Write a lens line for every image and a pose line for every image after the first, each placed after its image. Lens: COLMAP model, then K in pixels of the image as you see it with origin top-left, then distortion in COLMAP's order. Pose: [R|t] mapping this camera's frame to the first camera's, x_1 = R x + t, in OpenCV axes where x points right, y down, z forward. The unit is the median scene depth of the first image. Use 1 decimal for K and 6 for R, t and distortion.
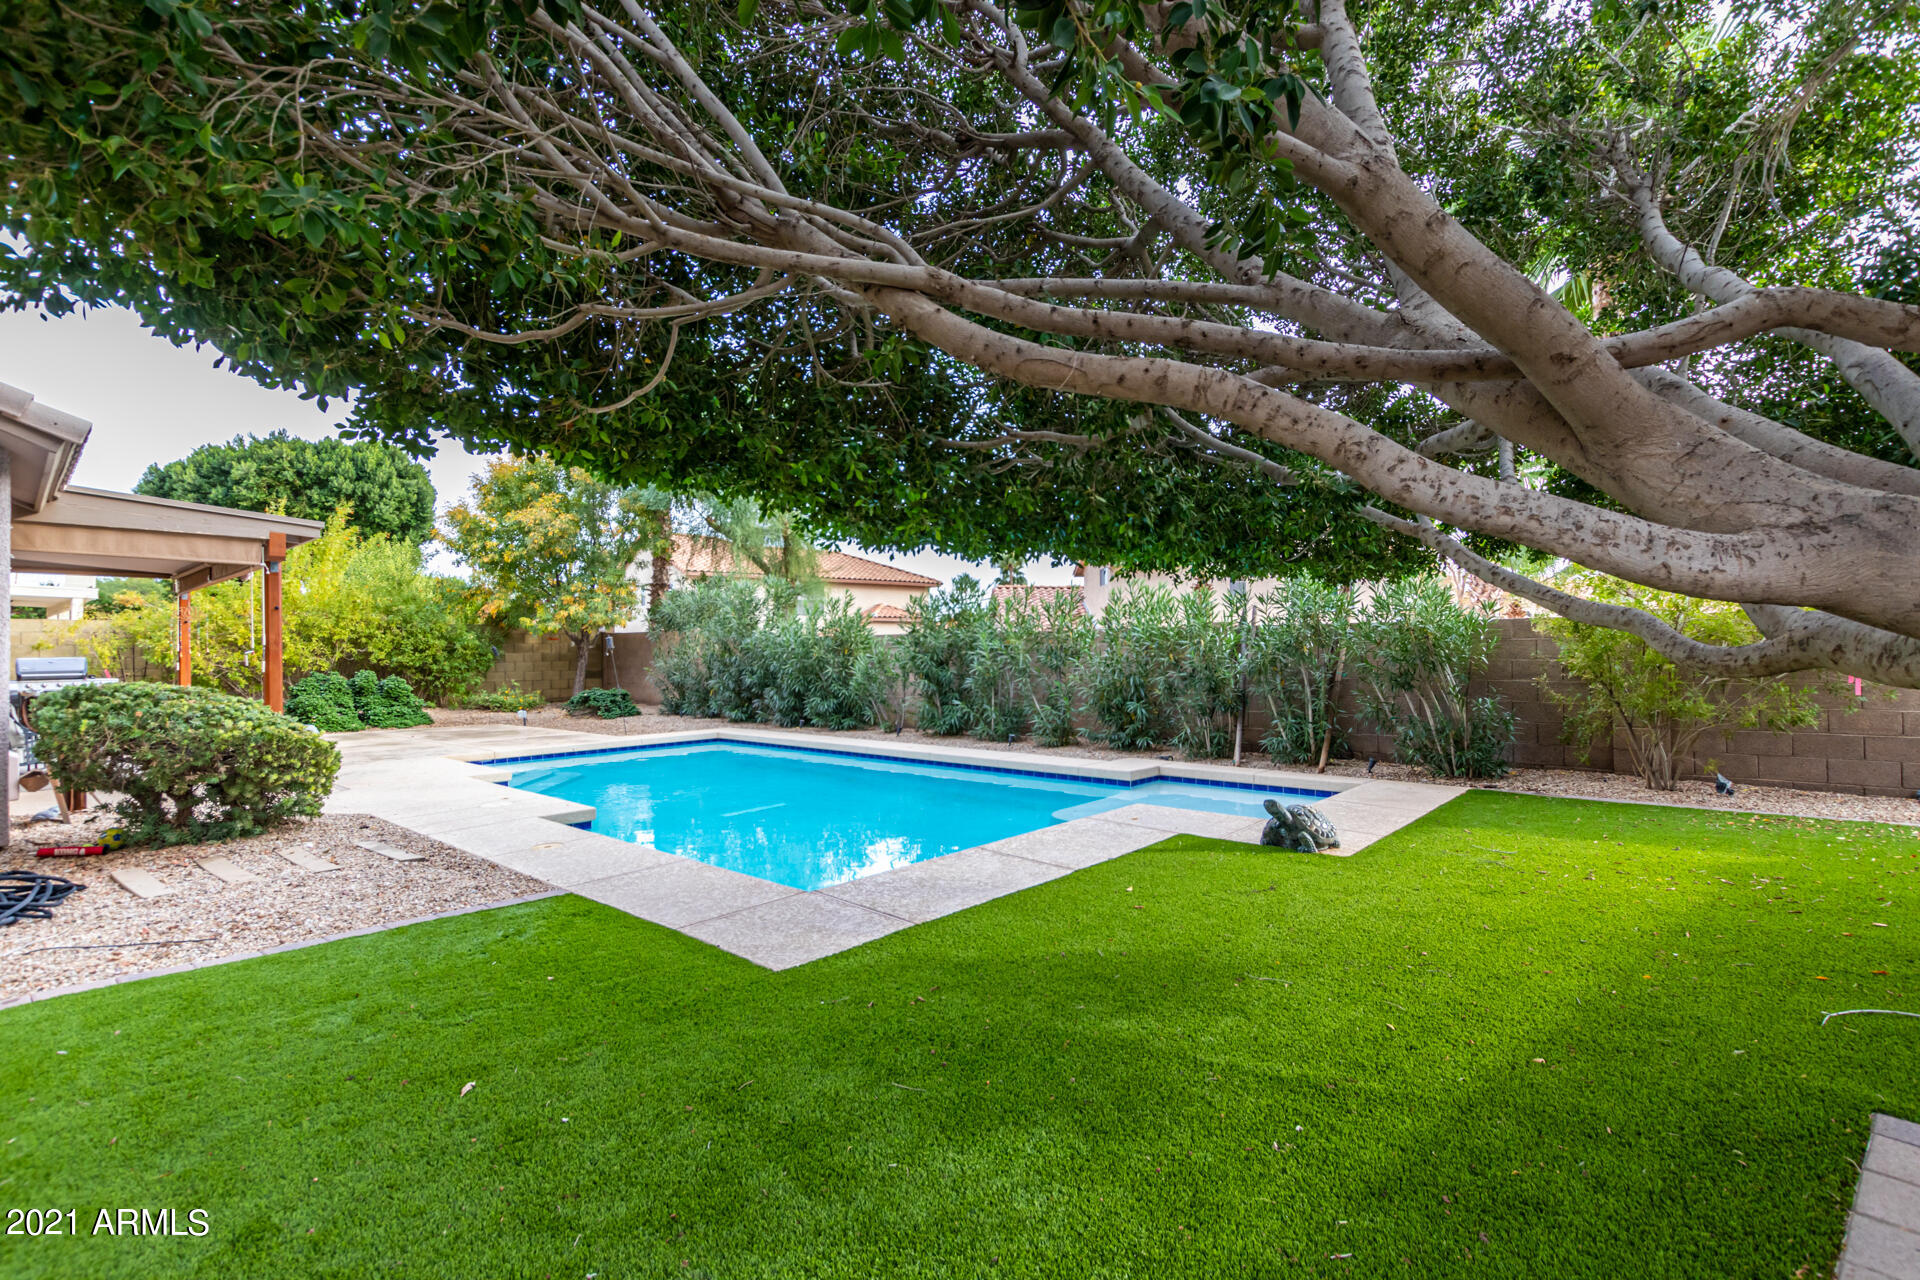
lens RADIAL K [[897.6, 0, 967.2], [0, 897.6, 643.8], [0, 0, 1]] dist [0.008090, -0.004556]
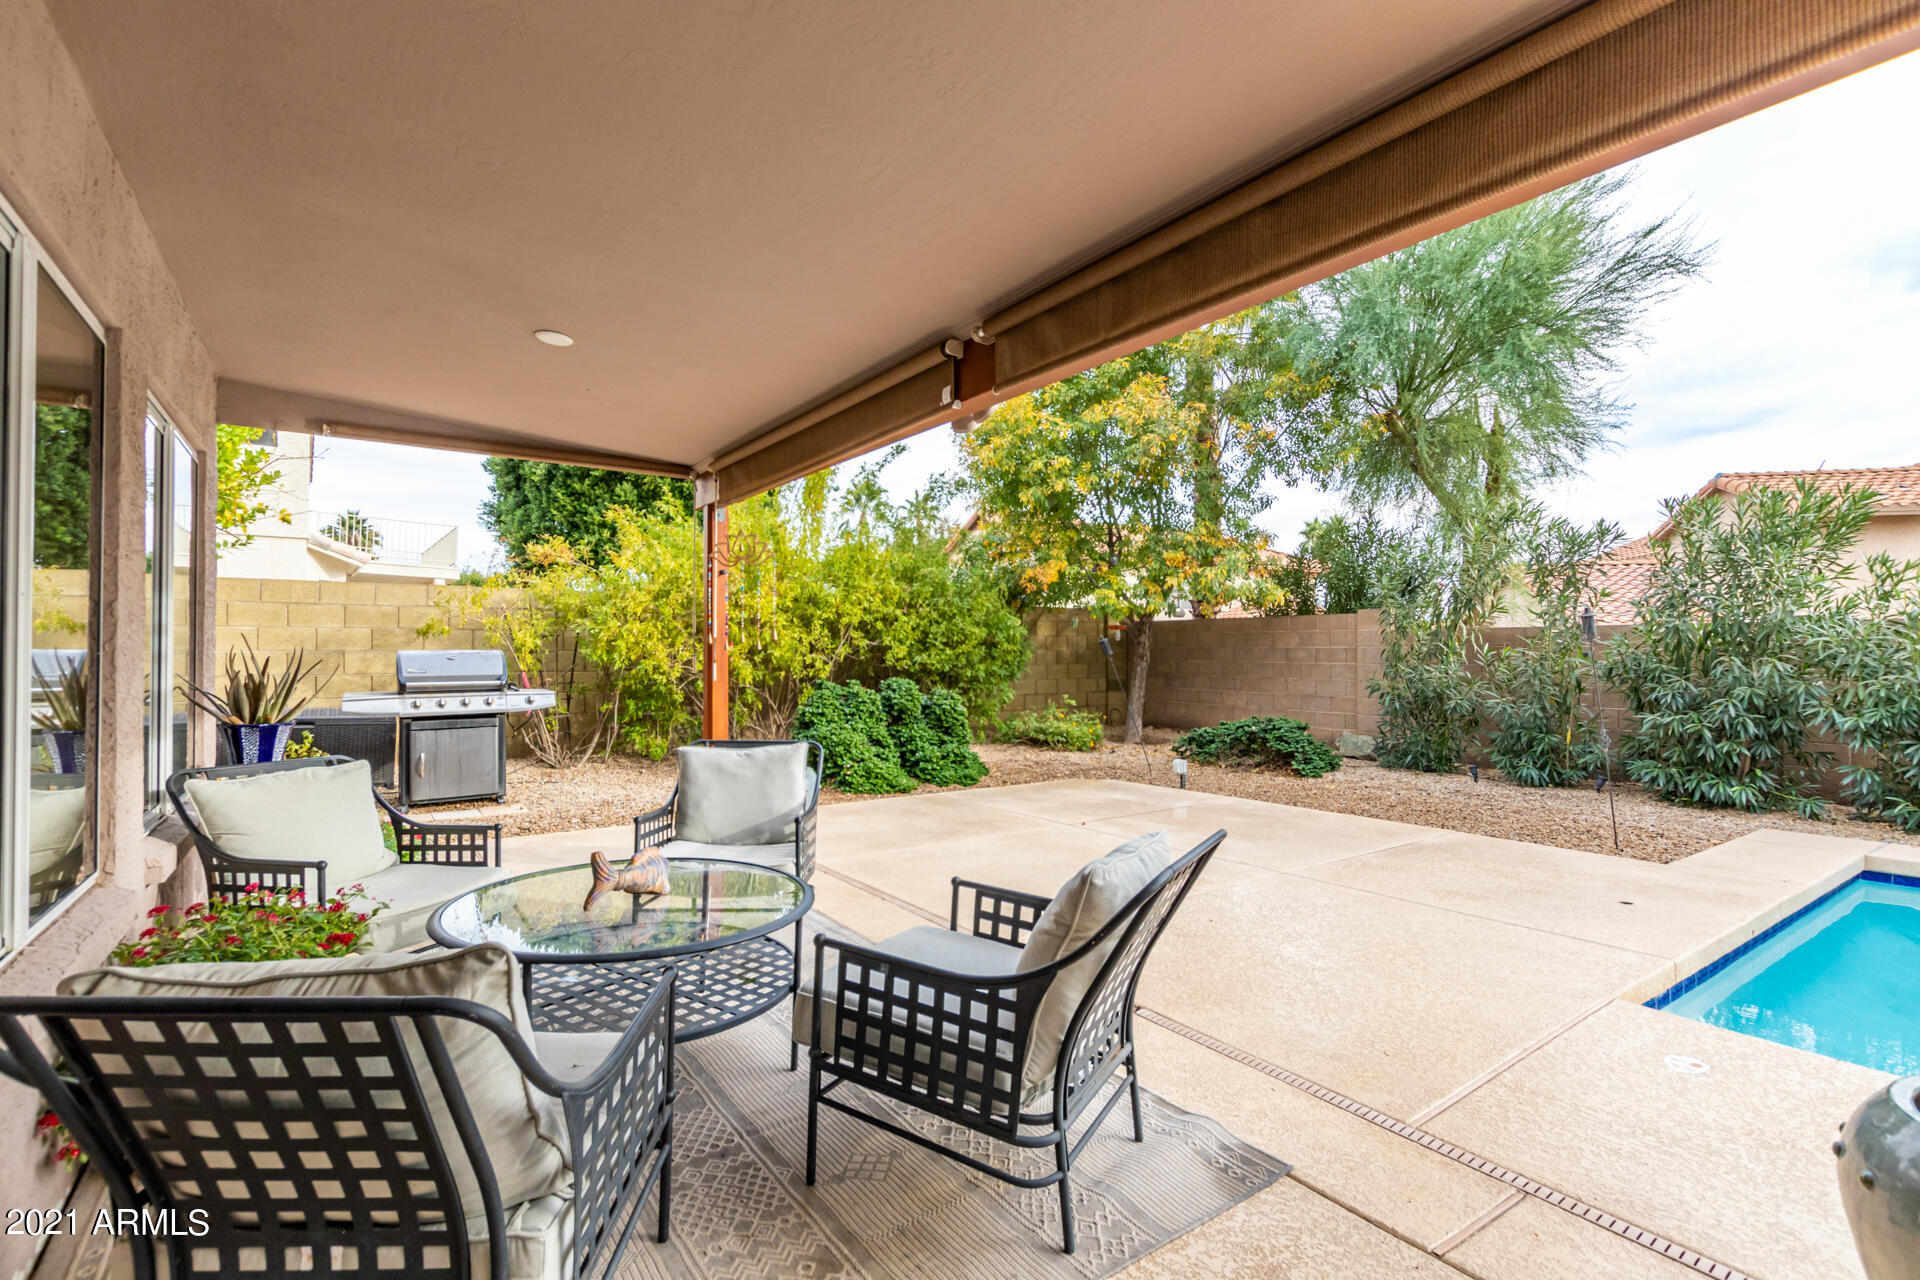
lens RADIAL K [[897.6, 0, 955.8], [0, 897.6, 643.5], [0, 0, 1]] dist [0.008090, -0.004556]
pose [[0.973922, 0.008040, -0.226742, -0.501843], [-0.008475, 0.999964, -0.000947, 0.007912], [0.226726, 0.002844, 0.973954, 0.456119]]
